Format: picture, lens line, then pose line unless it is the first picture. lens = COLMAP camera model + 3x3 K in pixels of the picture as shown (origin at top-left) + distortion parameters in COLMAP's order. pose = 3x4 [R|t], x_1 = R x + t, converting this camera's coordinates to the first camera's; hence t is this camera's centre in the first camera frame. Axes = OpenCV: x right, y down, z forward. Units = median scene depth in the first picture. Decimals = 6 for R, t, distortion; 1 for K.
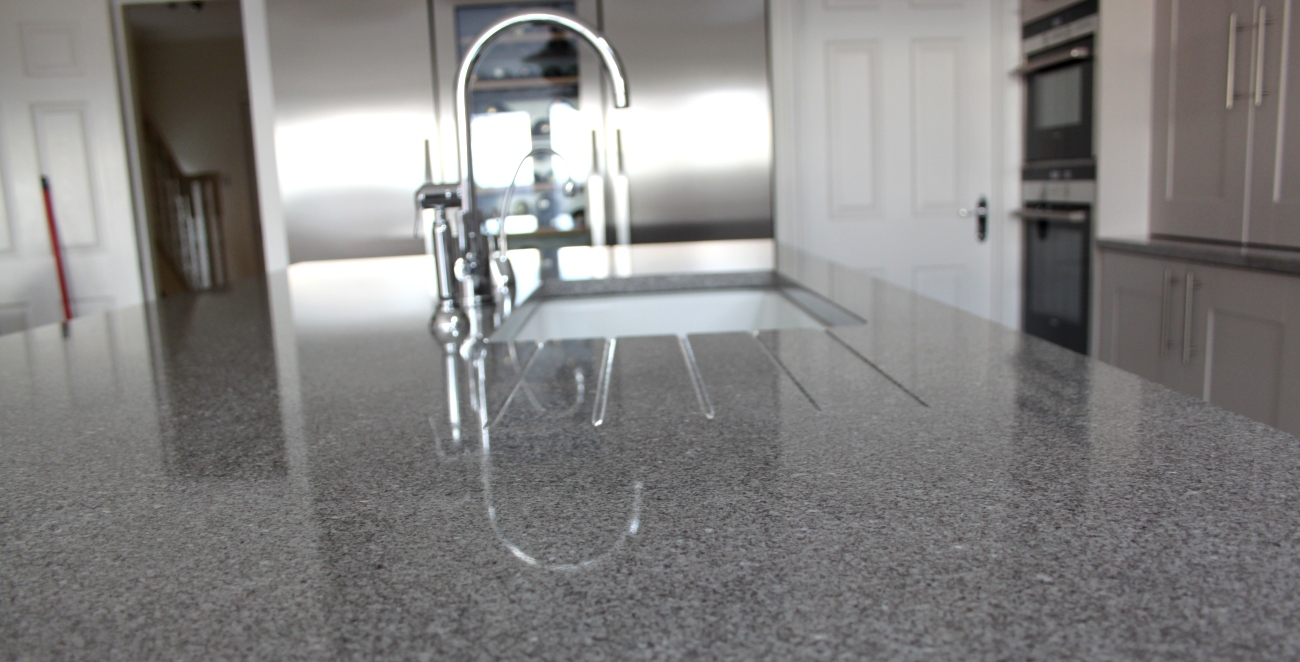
lens RADIAL K [[1058.7, 0, 647.6], [0, 1058.7, 386.5], [0, 0, 1]] dist [-0.160686, 0.134489]
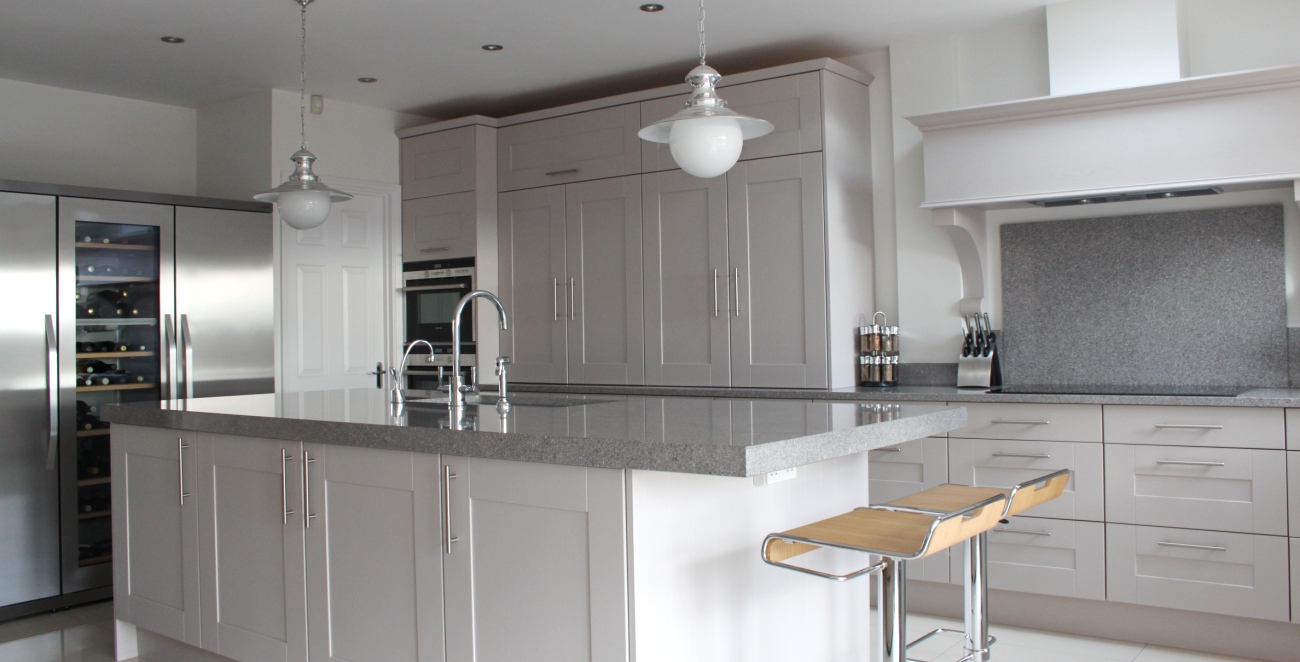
lens RADIAL K [[1065.7, 0, 648.7], [0, 1065.7, 286.4], [0, 0, 1]] dist [-0.134754, 0.001289]
pose [[0.628331, 0.061811, 0.775487, -0.849358], [0.136986, 0.972472, -0.188503, 0.083896], [-0.765791, 0.224673, 0.602567, -0.415417]]
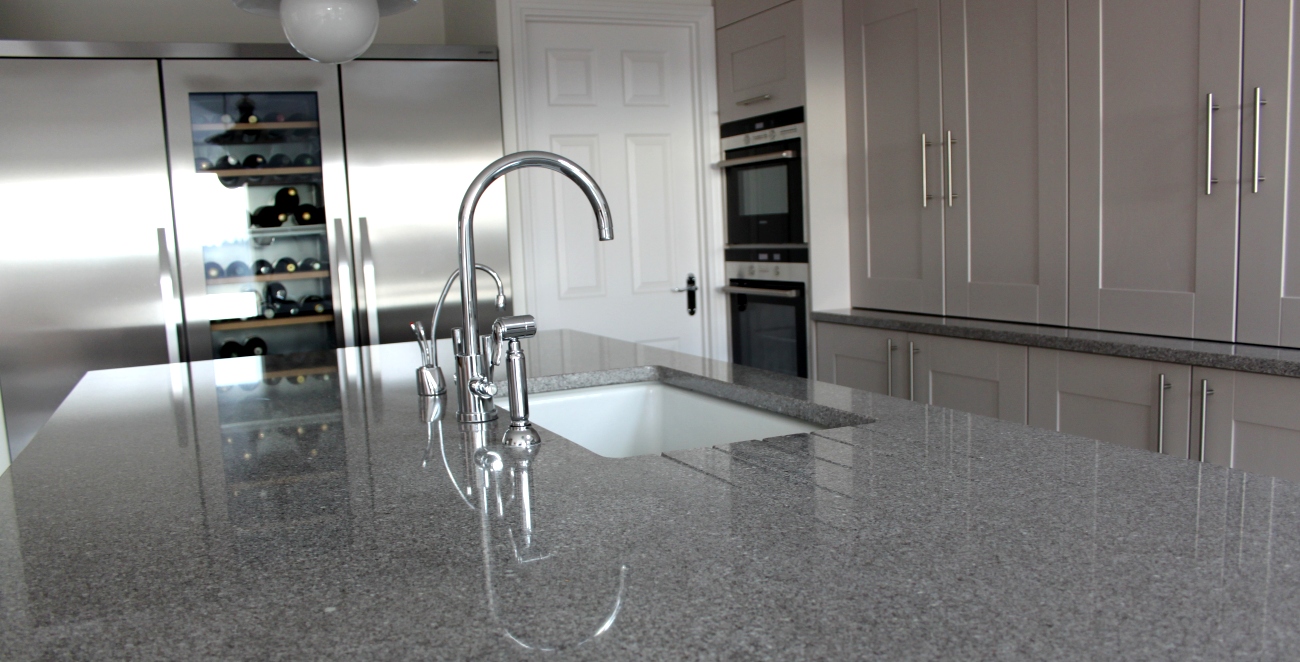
lens RADIAL K [[1068.6, 0, 645.8], [0, 1068.6, 384.2], [0, 0, 1]] dist [-0.115417, 0.005582]
pose [[0.924133, -0.054206, 0.378205, -0.195884], [0.076293, 0.996130, -0.043649, -0.024209], [-0.374375, 0.069192, 0.924692, -0.039063]]
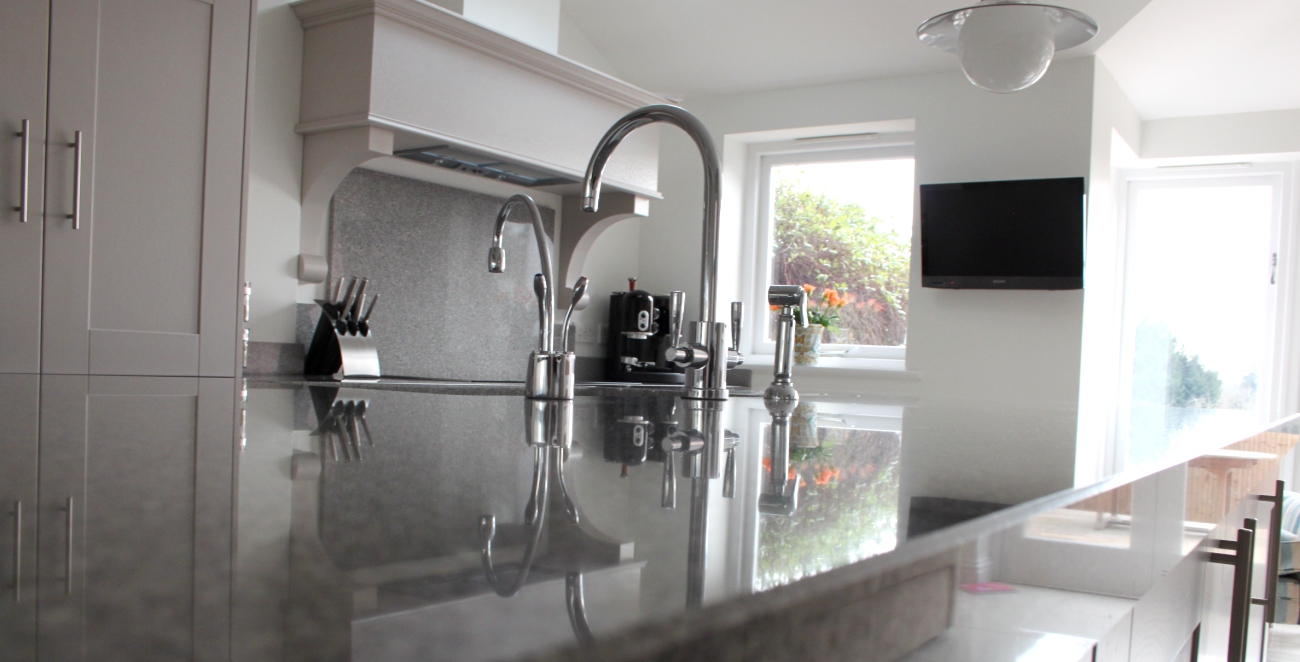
lens RADIAL K [[1085.2, 0, 646.9], [0, 1085.2, 391.8], [0, 0, 1]] dist [-0.123478, 0.005215]
pose [[-0.814712, -0.005241, 0.579842, -0.318693], [0.101930, 0.983094, 0.152104, -0.113273], [-0.570837, 0.183024, -0.800405, 0.854160]]
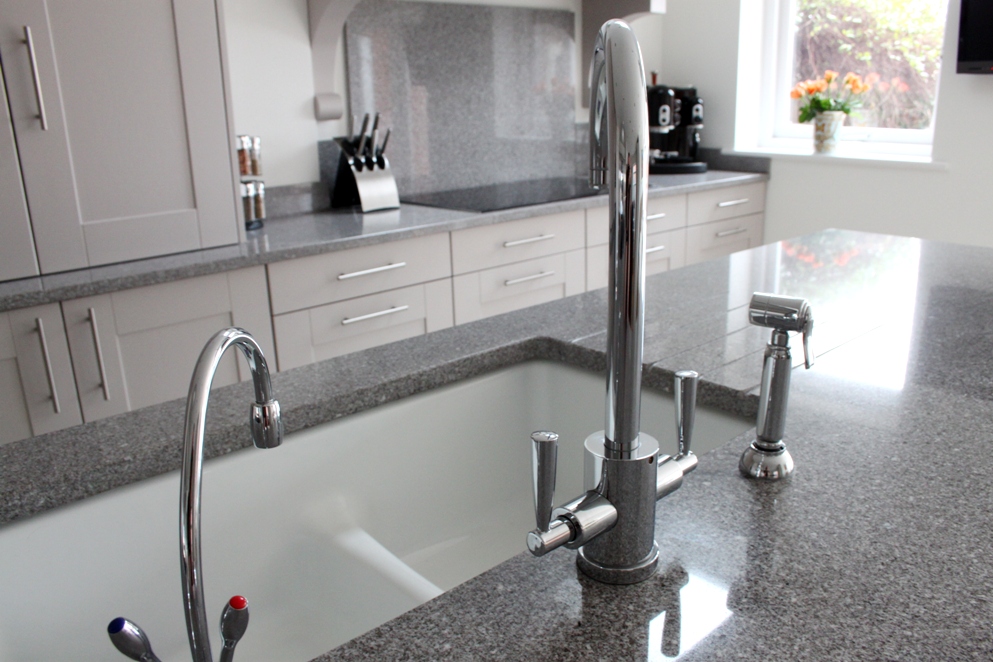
lens RADIAL K [[814.3, 0, 496.5], [0, 814.3, 331.0], [0, 0, 1]] dist [-0.161238, 0.141824]
pose [[-0.653117, -0.160138, 0.740131, -0.193396], [0.192616, 0.910107, 0.366885, -0.168354], [-0.732351, 0.382180, -0.563561, 0.590597]]
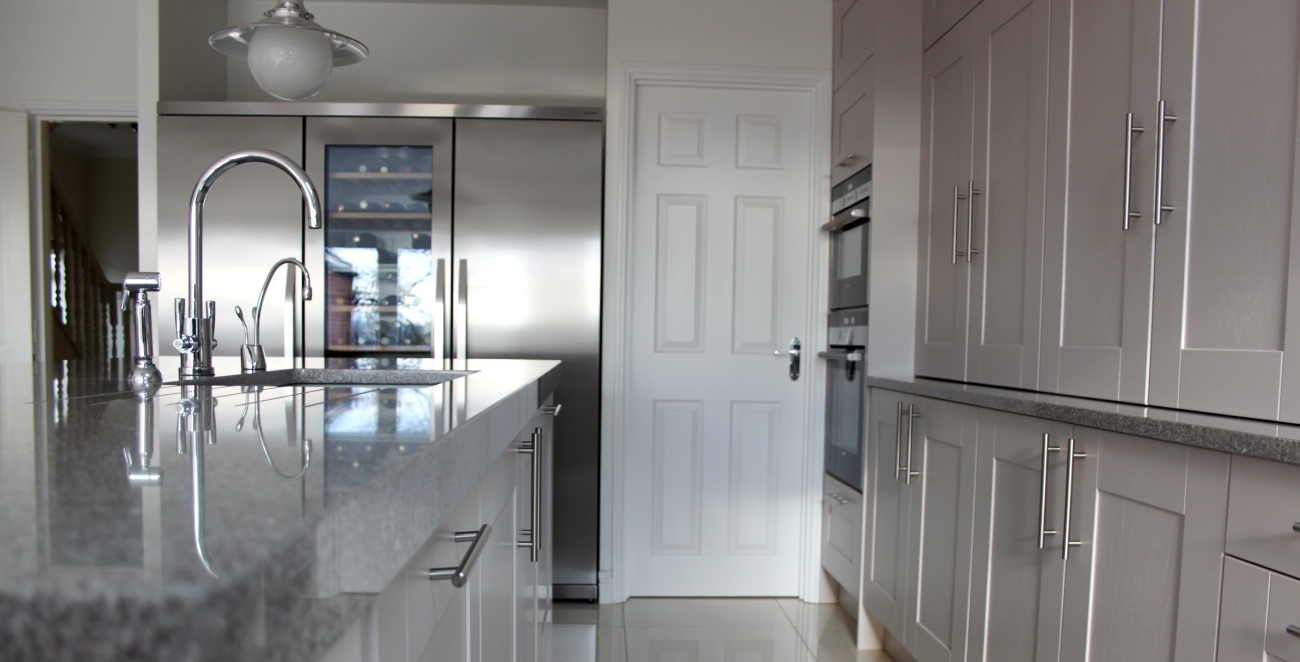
lens RADIAL K [[1085.2, 0, 646.9], [0, 1085.2, 391.8], [0, 0, 1]] dist [-0.123478, 0.005215]
pose [[0.997923, 0.057432, 0.029179, 0.164468], [-0.052968, 0.989324, -0.135763, 0.042440], [-0.036664, 0.133935, 0.990312, -0.140350]]
